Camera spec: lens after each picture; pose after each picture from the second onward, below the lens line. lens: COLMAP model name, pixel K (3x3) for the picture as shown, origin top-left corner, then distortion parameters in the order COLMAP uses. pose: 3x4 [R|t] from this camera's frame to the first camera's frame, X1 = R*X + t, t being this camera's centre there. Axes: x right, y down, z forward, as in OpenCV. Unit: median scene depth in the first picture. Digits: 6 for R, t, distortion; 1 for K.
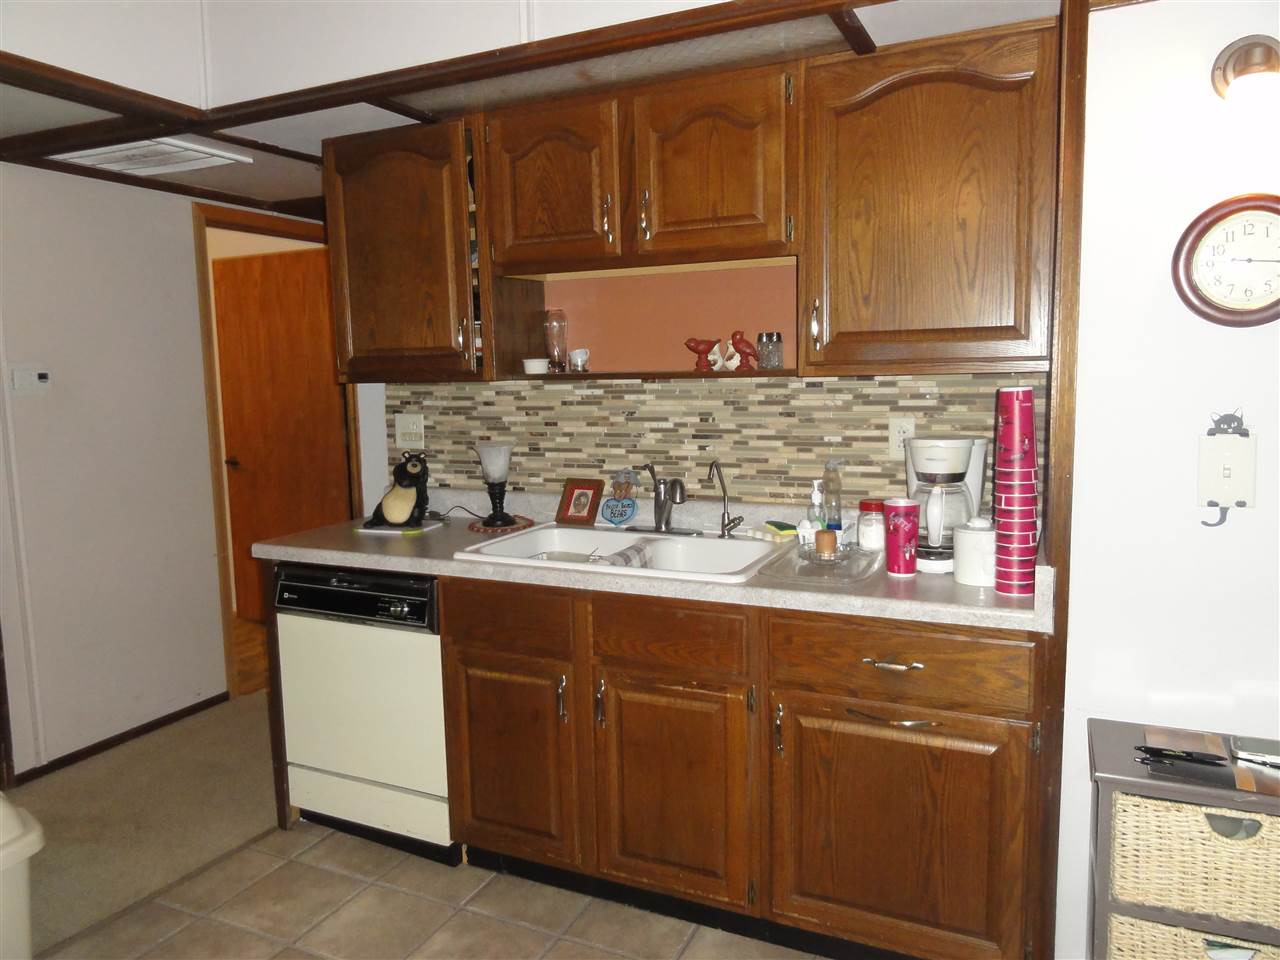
lens RADIAL K [[916.9, 0, 636.5], [0, 916.9, 475.7], [0, 0, 1]] dist [0.003896, -0.001567]
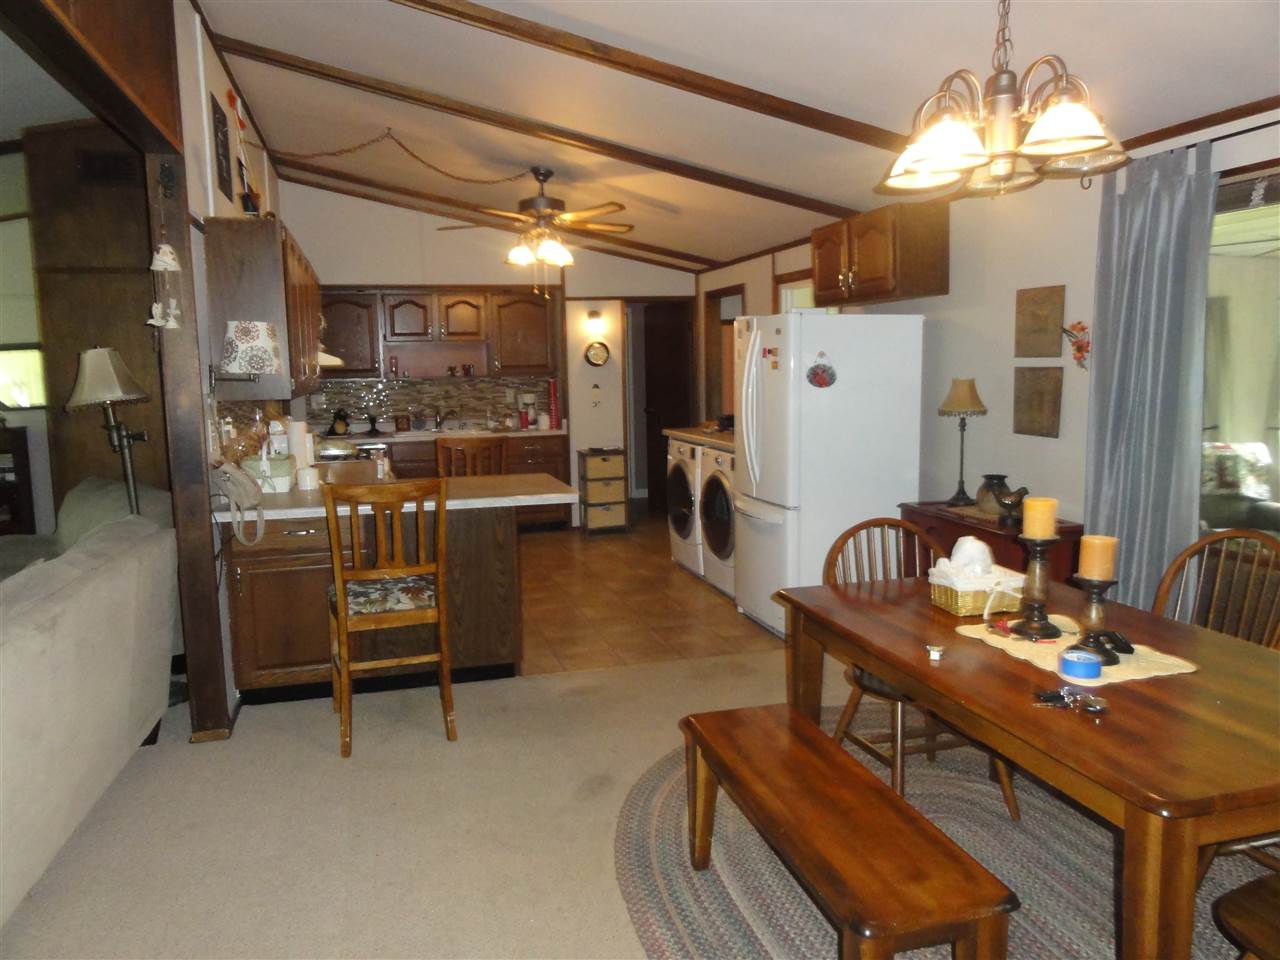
lens RADIAL K [[863.1, 0, 639.1], [0, 863.1, 481.0], [0, 0, 1]] dist [0.003753, 0.001427]
pose [[0.760565, -0.089028, 0.643129, -1.371389], [0.084120, 0.995717, 0.038356, 0.182589], [-0.643789, 0.024927, 0.764797, -1.667343]]
